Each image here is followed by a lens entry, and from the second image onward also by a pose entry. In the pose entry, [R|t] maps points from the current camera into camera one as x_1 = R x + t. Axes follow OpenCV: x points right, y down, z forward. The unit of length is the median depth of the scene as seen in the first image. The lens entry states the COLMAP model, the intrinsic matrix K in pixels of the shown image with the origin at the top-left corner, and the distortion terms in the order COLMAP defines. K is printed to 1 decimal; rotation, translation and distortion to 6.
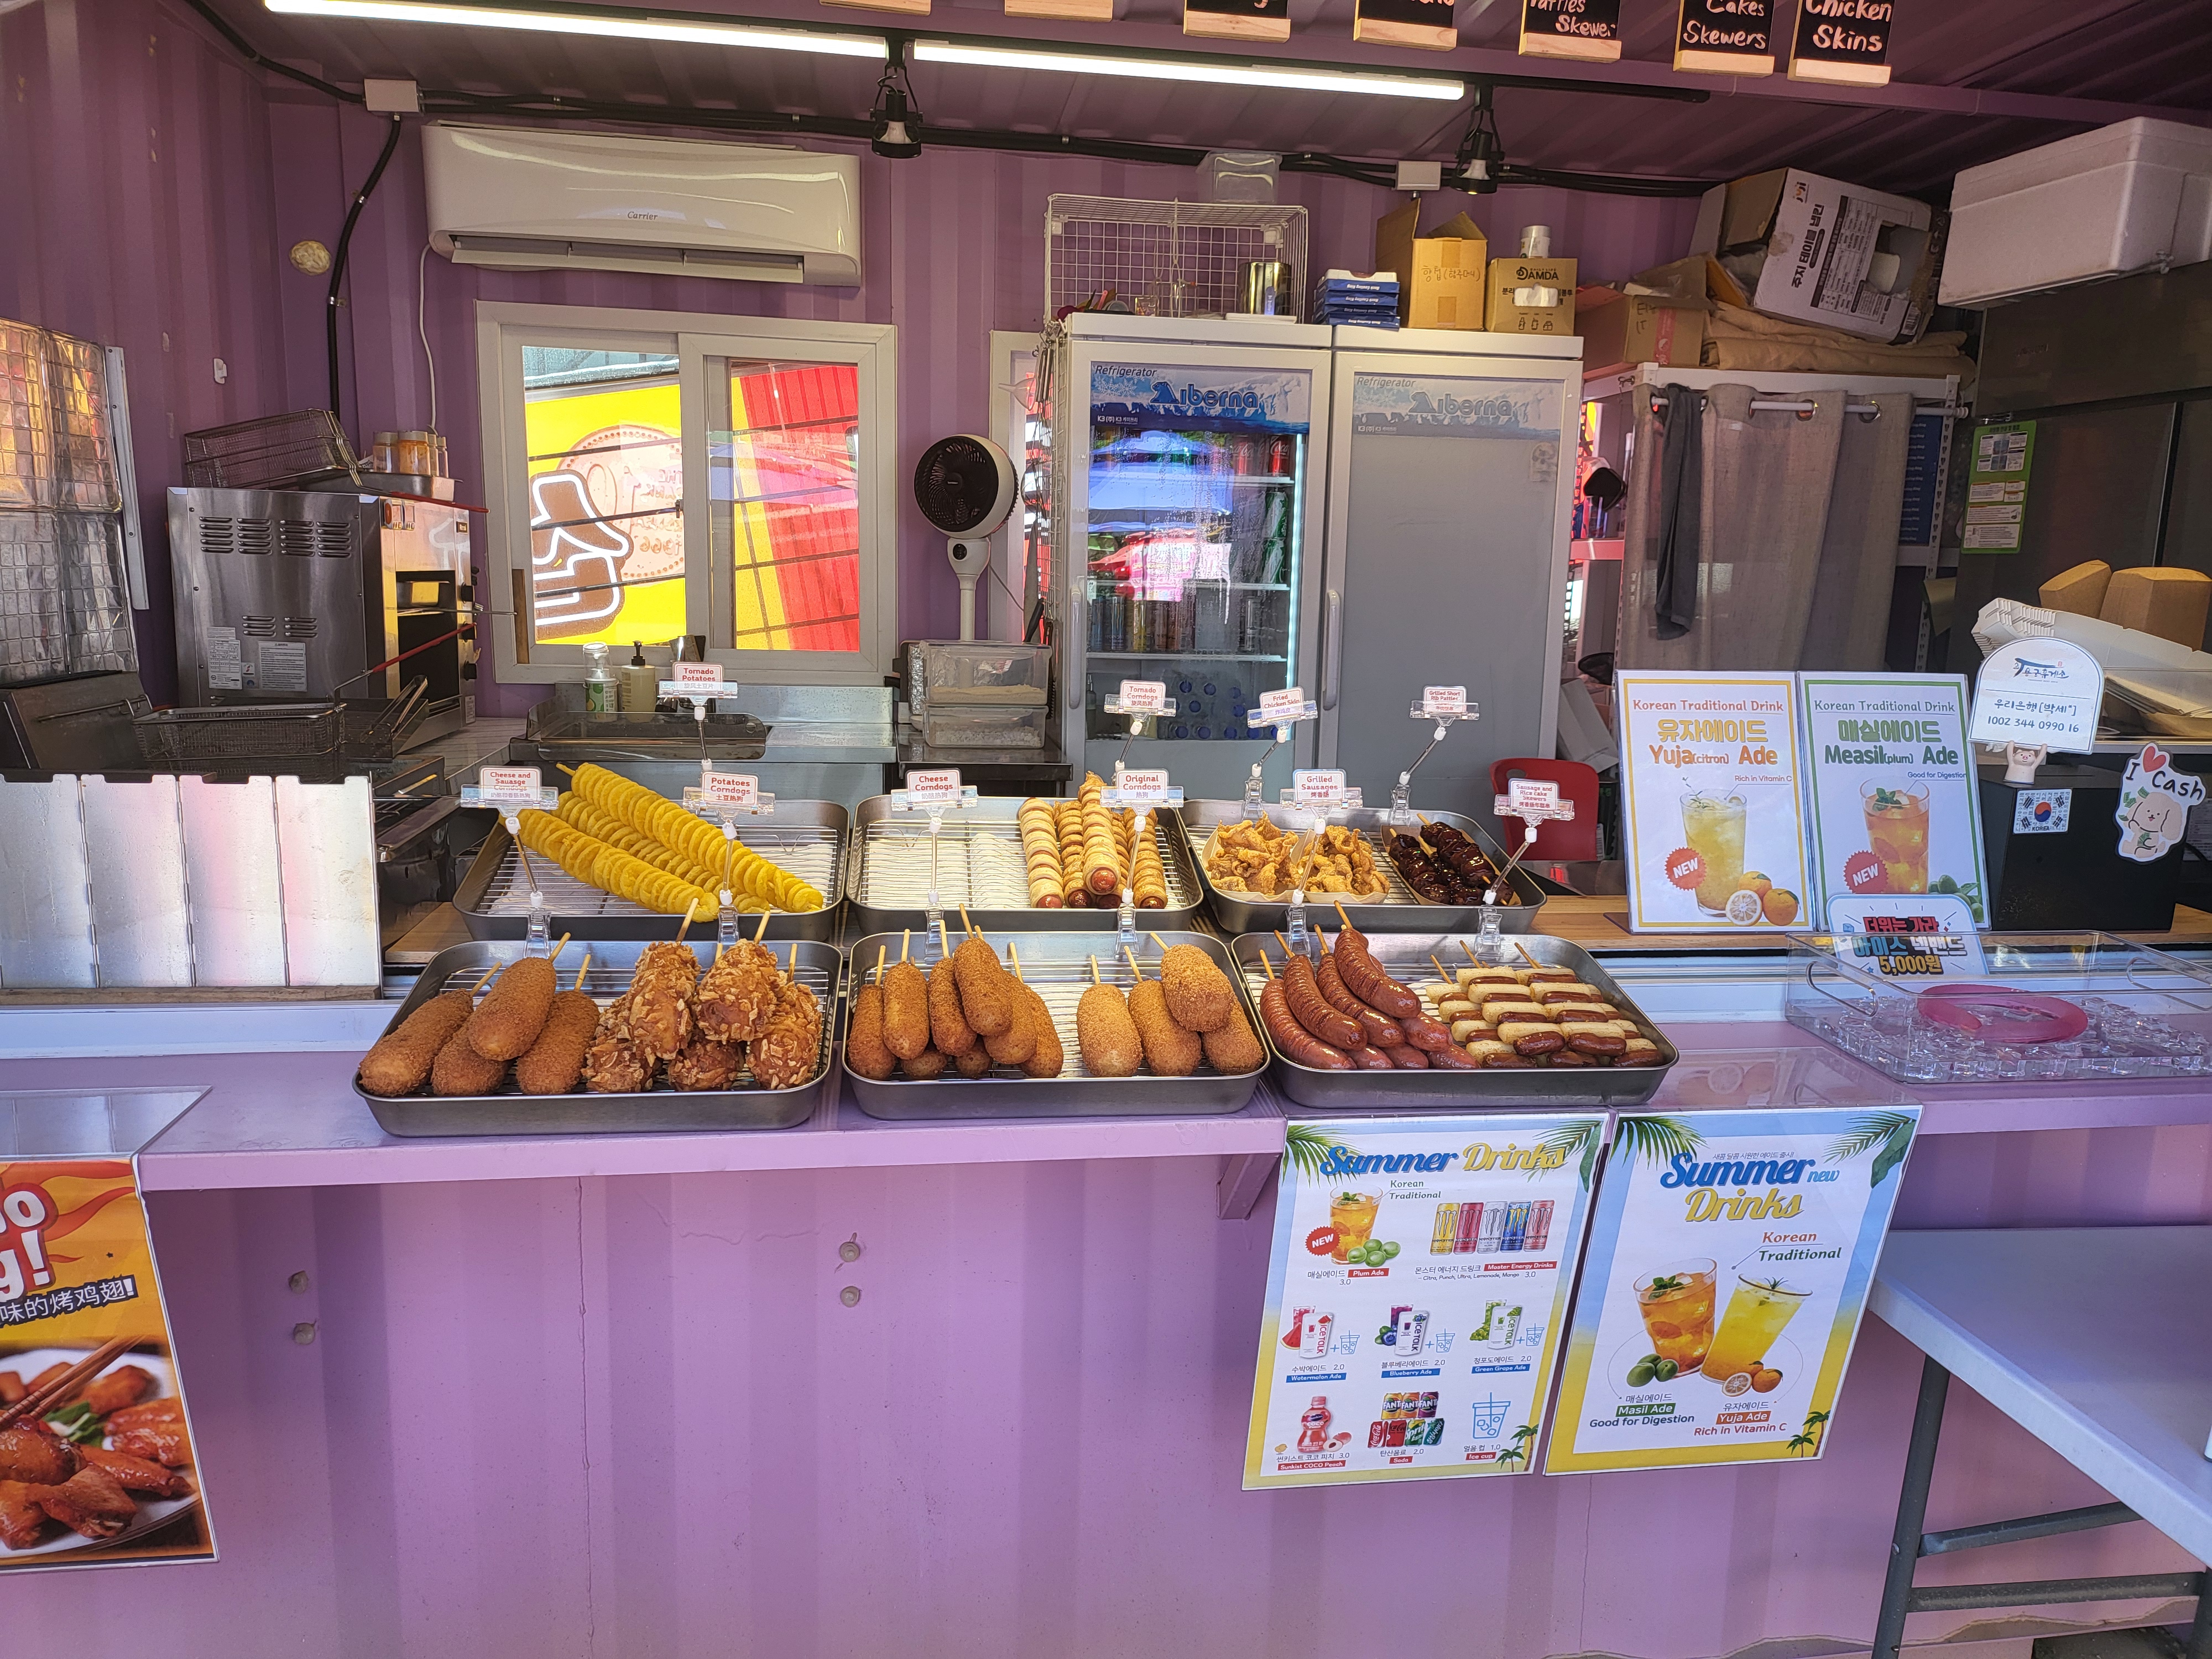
lens RADIAL K [[1499.5, 0, 1106.0], [0, 1499.5, 829.5], [0, 0, 1]] dist [0.061869, -0.094792]
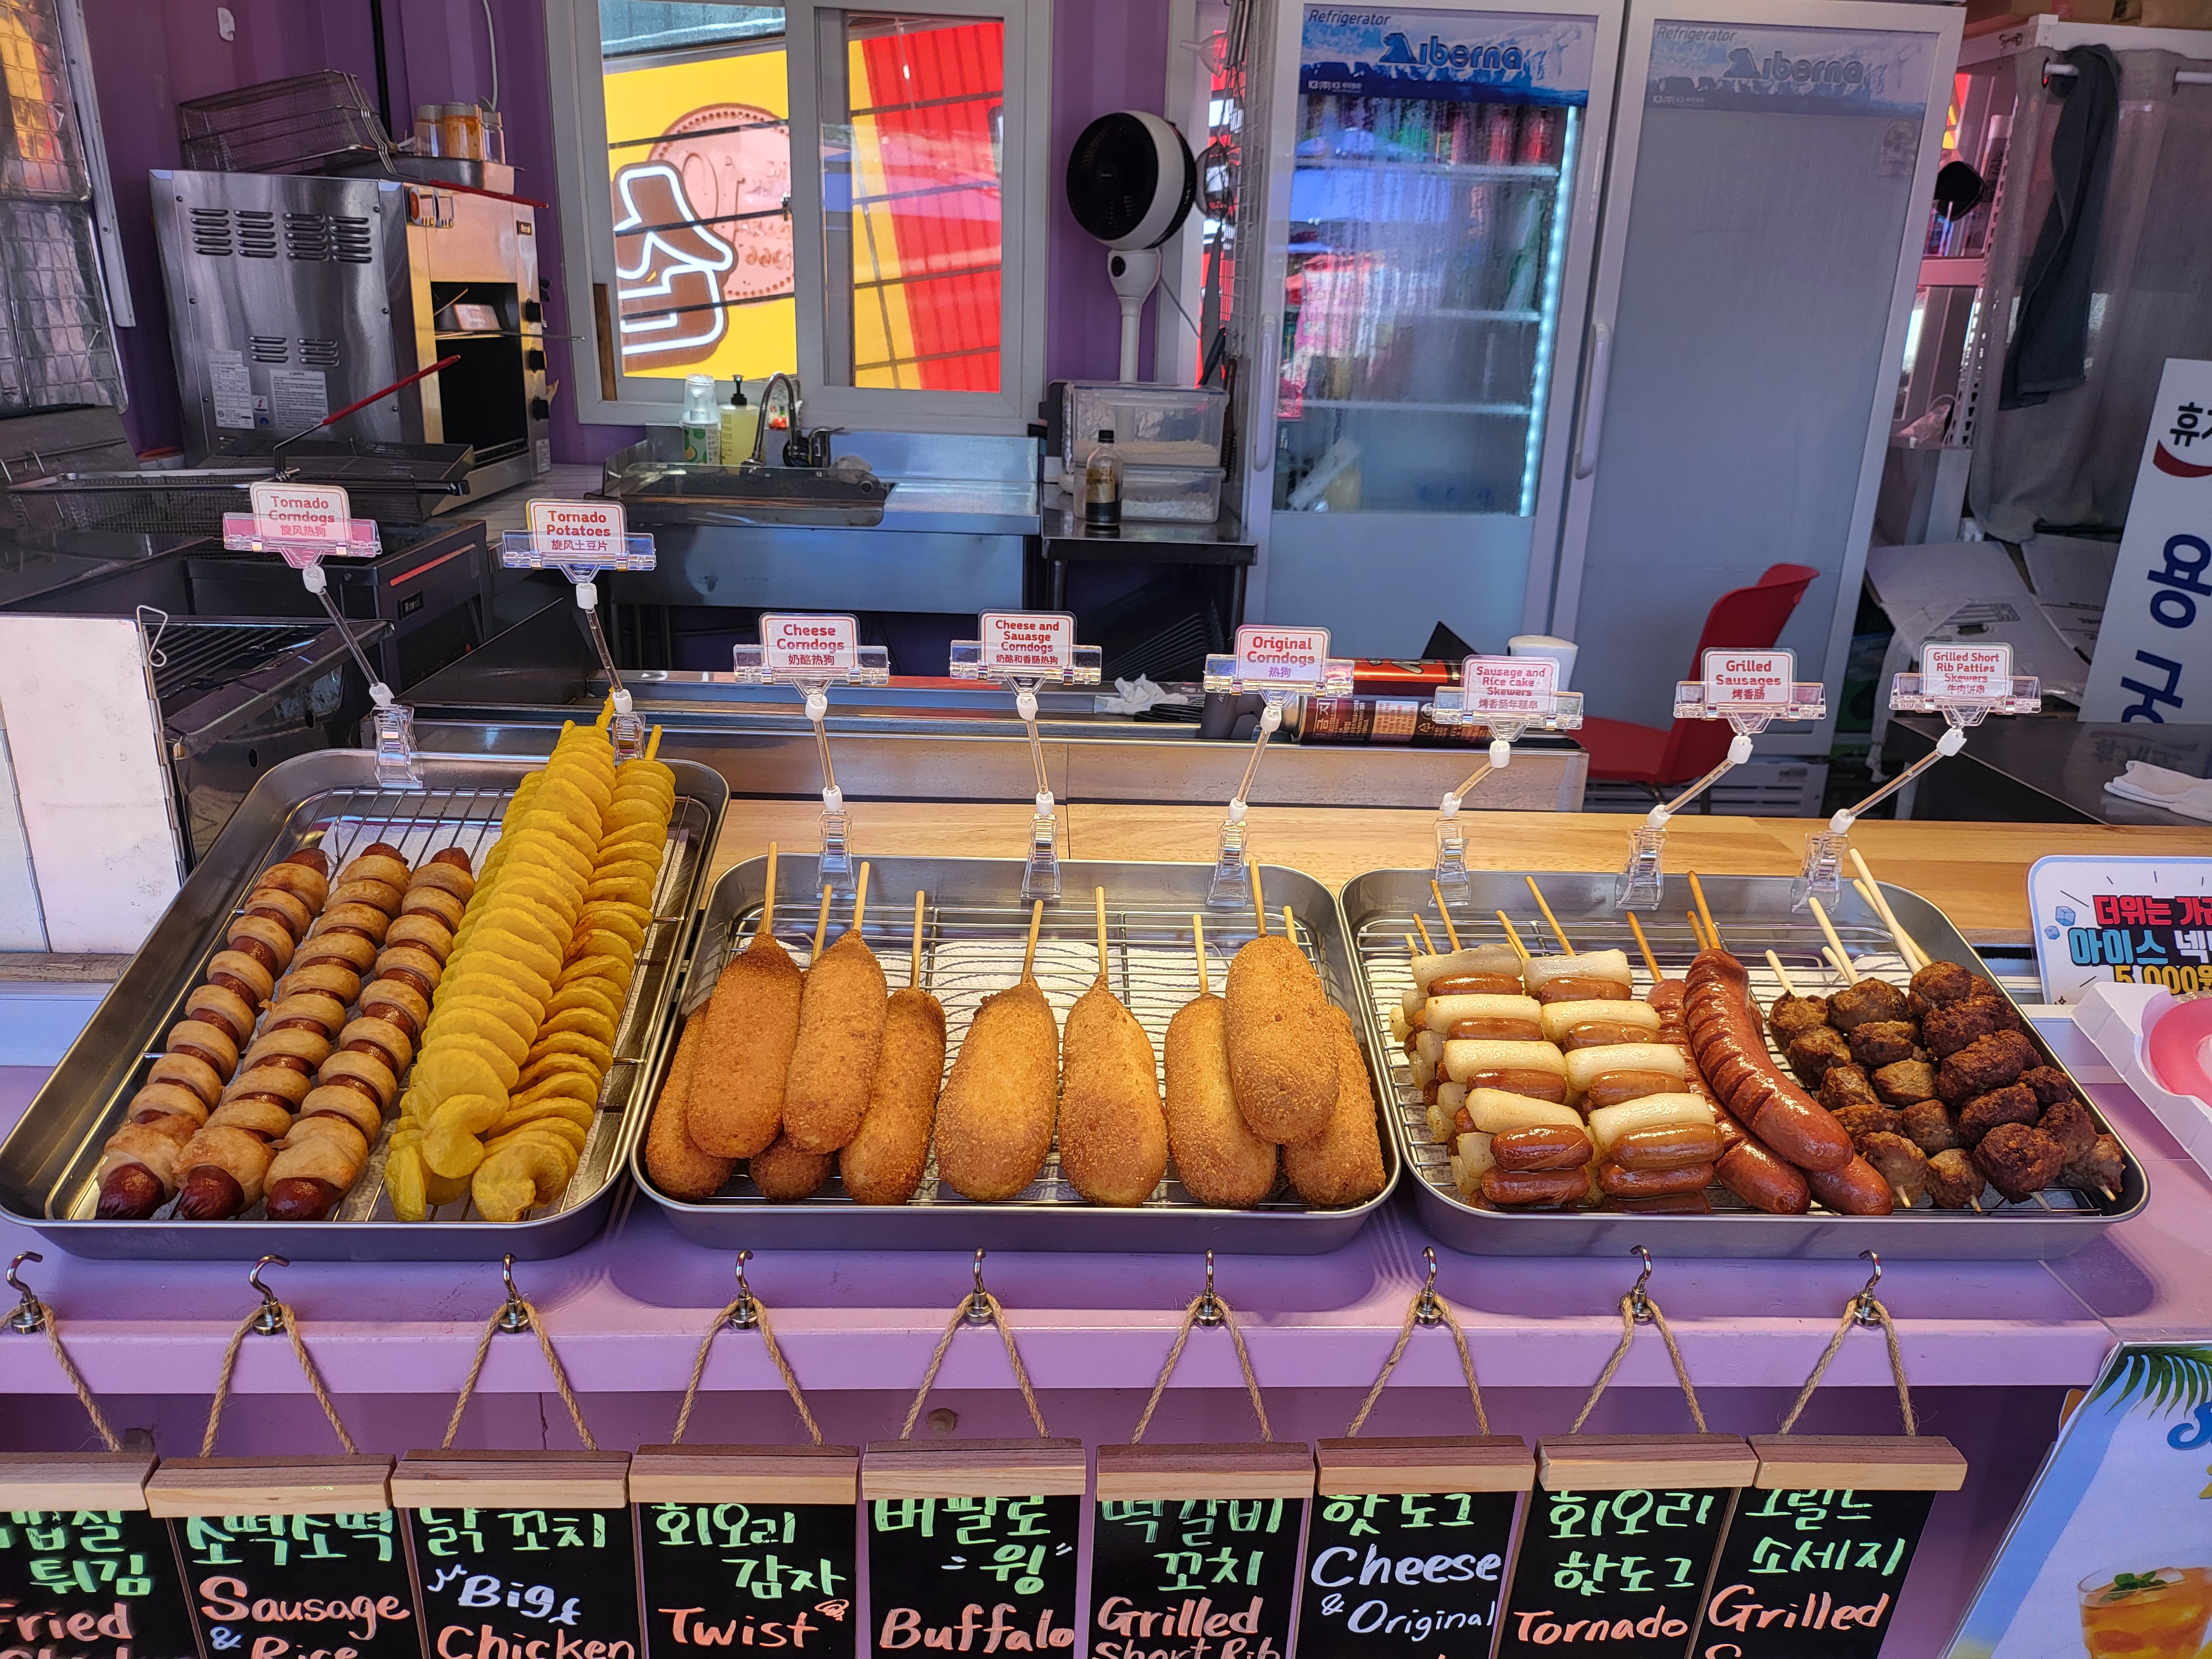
lens RADIAL K [[1504.4, 0, 1117.2], [0, 1504.4, 819.3], [0, 0, 1]] dist [0.059097, -0.066077]
pose [[0.994954, 0.043078, -0.090609, -0.015023], [-0.028048, 0.986550, 0.161037, -0.023476], [0.096327, -0.157683, 0.982780, 0.156535]]
